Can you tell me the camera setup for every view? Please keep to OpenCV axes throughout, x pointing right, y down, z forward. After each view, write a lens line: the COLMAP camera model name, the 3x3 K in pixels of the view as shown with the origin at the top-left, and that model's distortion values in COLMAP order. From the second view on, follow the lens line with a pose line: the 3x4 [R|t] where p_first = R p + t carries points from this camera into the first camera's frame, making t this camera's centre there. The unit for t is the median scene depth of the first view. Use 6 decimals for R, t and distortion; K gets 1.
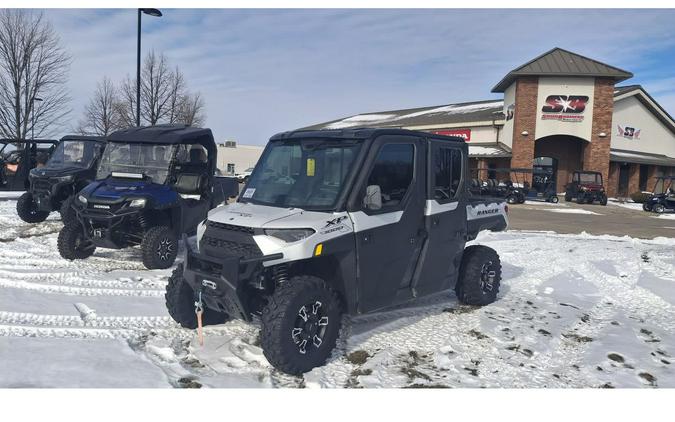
lens RADIAL K [[506.3, 0, 324.1], [0, 506.3, 208.7], [0, 0, 1]] dist [0.025625, -0.006079]
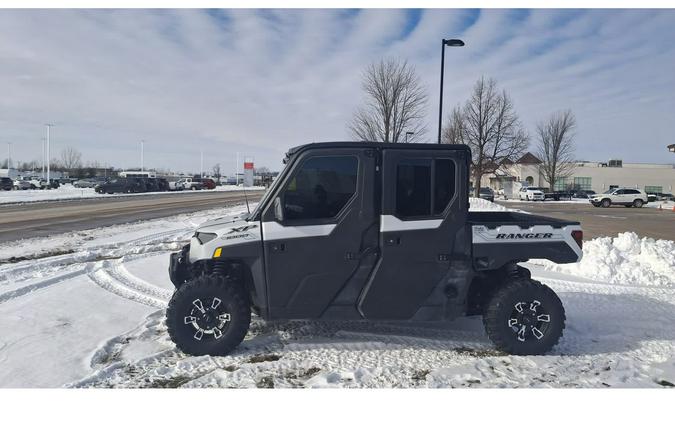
lens RADIAL K [[512.1, 0, 340.2], [0, 512.1, 210.2], [0, 0, 1]] dist [0.000121, -0.006756]
pose [[0.740518, 0.016675, -0.671829, 0.126995], [-0.046496, 0.998568, -0.026466, 0.000389], [0.670426, 0.050836, 0.740233, 0.042470]]
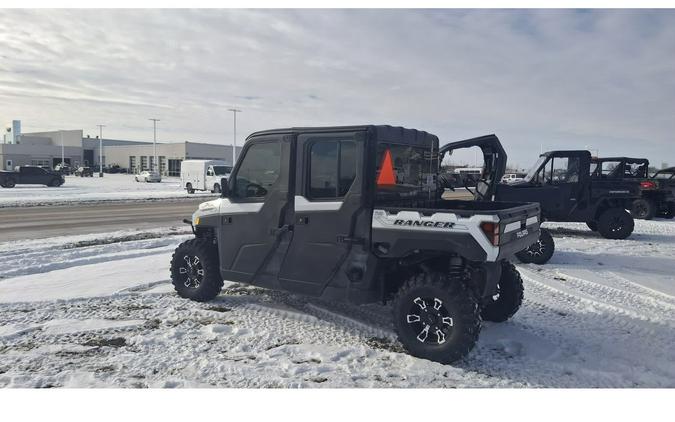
lens RADIAL K [[512.3, 0, 322.3], [0, 512.3, 212.8], [0, 0, 1]] dist [0.008374, 0.000673]
pose [[0.141405, 0.047696, -0.988802, 0.197751], [-0.091869, 0.995161, 0.034864, -0.003795], [0.985680, 0.085911, 0.145102, 0.149020]]
